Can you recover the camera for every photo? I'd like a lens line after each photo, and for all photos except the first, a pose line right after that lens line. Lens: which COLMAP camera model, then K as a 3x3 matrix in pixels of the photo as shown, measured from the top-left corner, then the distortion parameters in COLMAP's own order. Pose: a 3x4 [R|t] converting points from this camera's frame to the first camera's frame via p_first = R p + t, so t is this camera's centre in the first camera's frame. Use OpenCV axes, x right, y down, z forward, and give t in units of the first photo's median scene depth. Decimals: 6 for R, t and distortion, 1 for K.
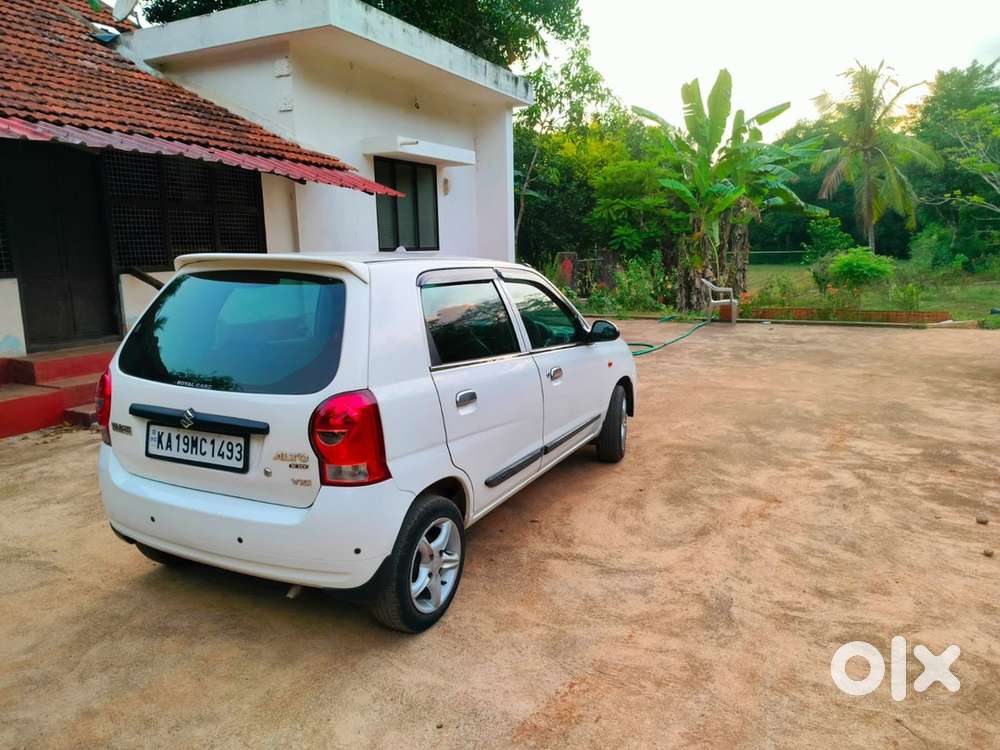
lens RADIAL K [[723.1, 0, 500.0], [0, 723.1, 375.0], [0, 0, 1]] dist [0.011465, -0.003301]
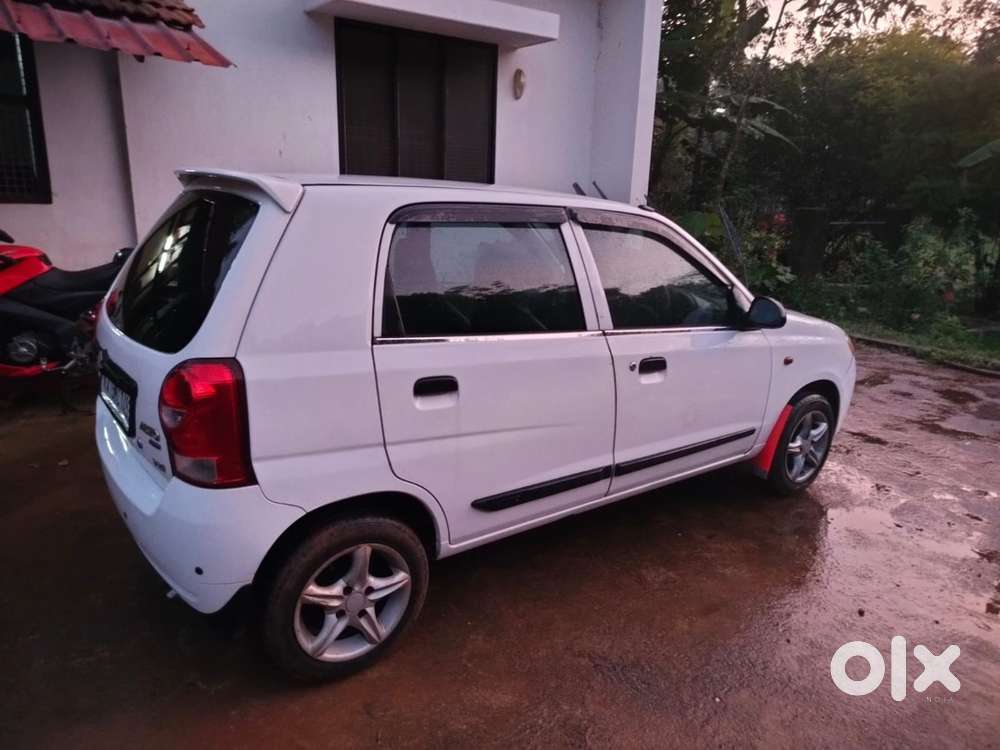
lens RADIAL K [[722.4, 0, 500.0], [0, 722.4, 375.0], [0, 0, 1]] dist [-0.005373, 0.001134]
pose [[0.896895, 0.155664, -0.413943, 0.316577], [-0.124076, 0.986983, 0.102320, -0.063324], [0.424482, -0.040410, 0.904534, 0.406921]]
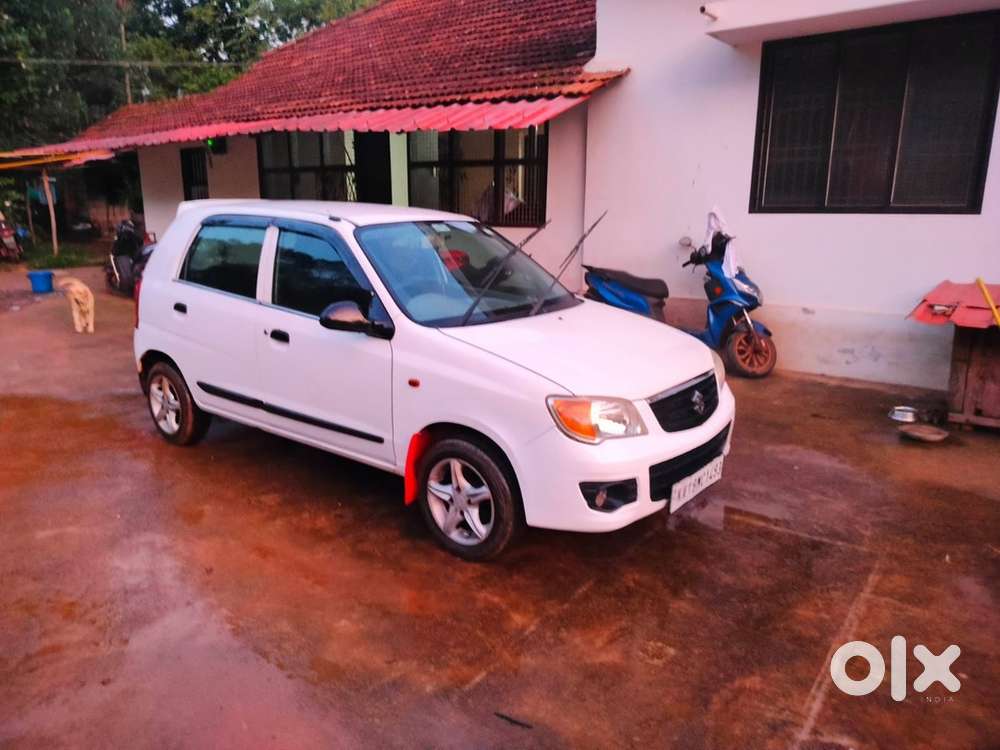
lens RADIAL K [[716.0, 0, 500.0], [0, 716.0, 375.0], [0, 0, 1]] dist [0.023849, 0.000262]
pose [[-0.191956, 0.244665, -0.950417, 1.219129], [-0.174286, 0.944534, 0.278351, -0.351227], [0.965804, 0.219076, -0.138667, 1.897825]]
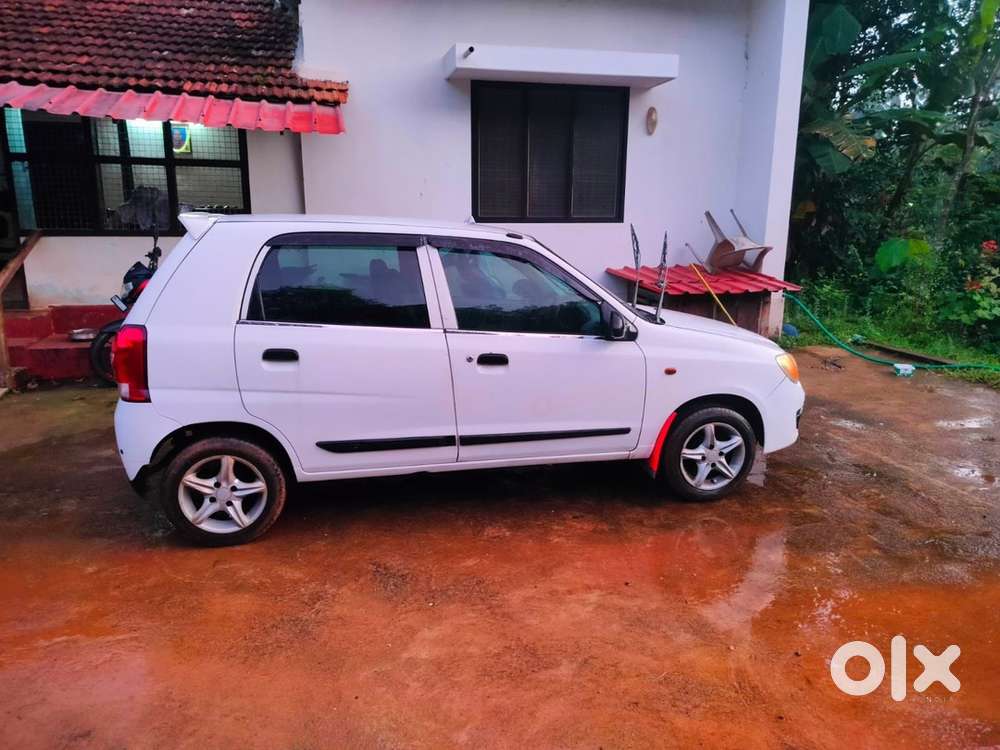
lens RADIAL K [[723.1, 0, 500.0], [0, 723.1, 375.0], [0, 0, 1]] dist [0.011465, -0.003301]
pose [[0.645702, 0.194871, -0.738305, 0.987826], [-0.157286, 0.980096, 0.121132, -0.124702], [0.747215, 0.037910, 0.663500, 0.571697]]
